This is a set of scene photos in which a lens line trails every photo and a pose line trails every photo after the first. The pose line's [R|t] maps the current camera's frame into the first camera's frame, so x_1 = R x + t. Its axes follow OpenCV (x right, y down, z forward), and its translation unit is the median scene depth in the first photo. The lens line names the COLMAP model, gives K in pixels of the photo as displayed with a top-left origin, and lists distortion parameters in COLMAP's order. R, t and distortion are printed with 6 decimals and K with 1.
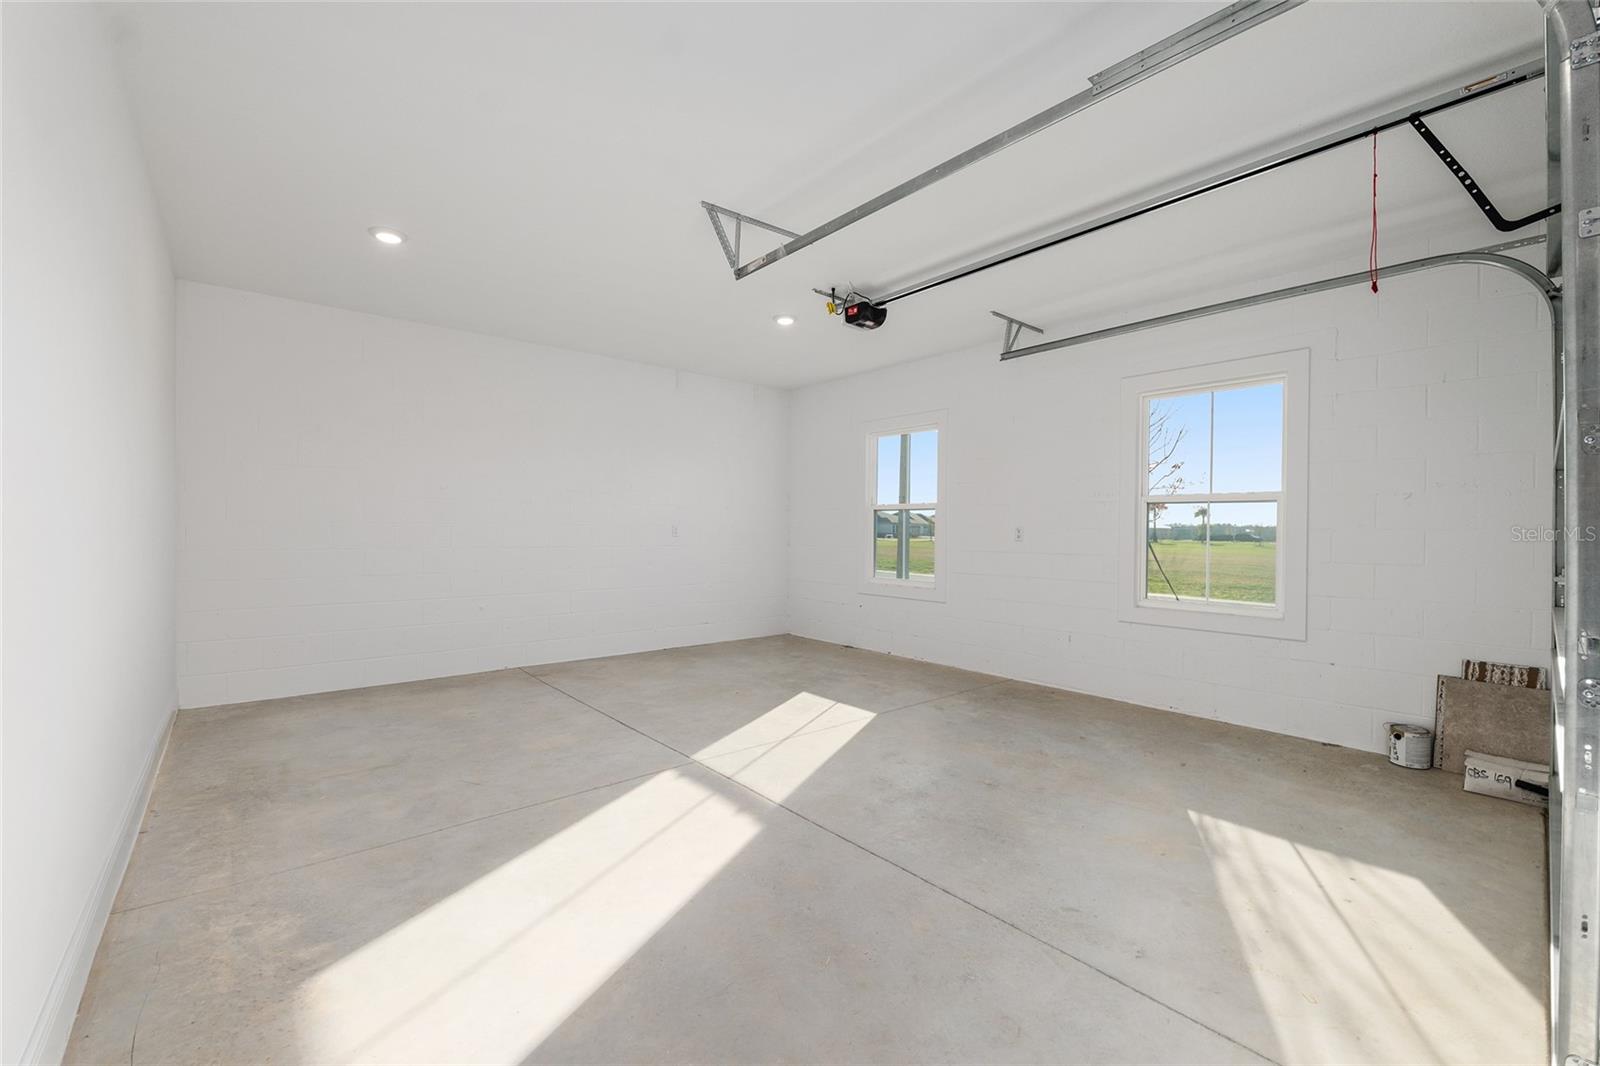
lens RADIAL K [[654.4, 0, 800.1], [0, 654.4, 531.9], [0, 0, 1]] dist [-0.000404, 0.000225]
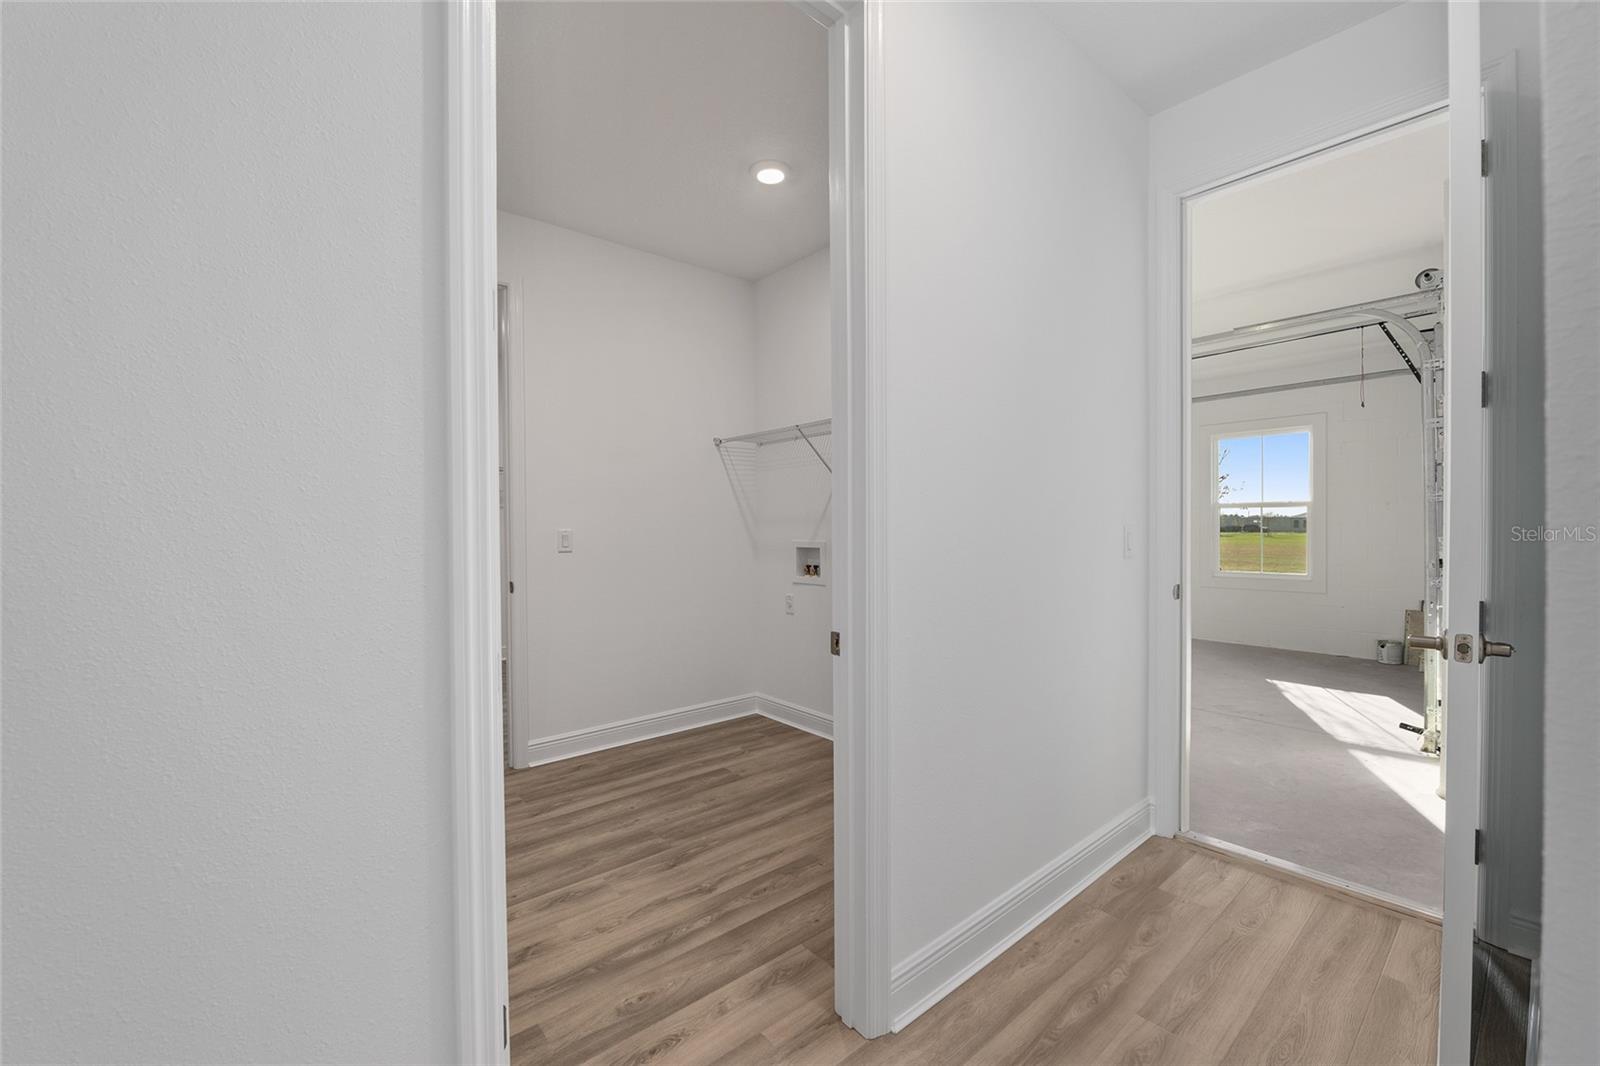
lens RADIAL K [[654.4, 0, 800.9], [0, 654.4, 531.8], [0, 0, 1]] dist [-0.000404, 0.000225]
pose [[0.999869, -0.014457, -0.007289, -0.583301], [0.014486, 0.999887, 0.004048, -0.015118], [0.007230, -0.004153, 0.999965, -0.712596]]
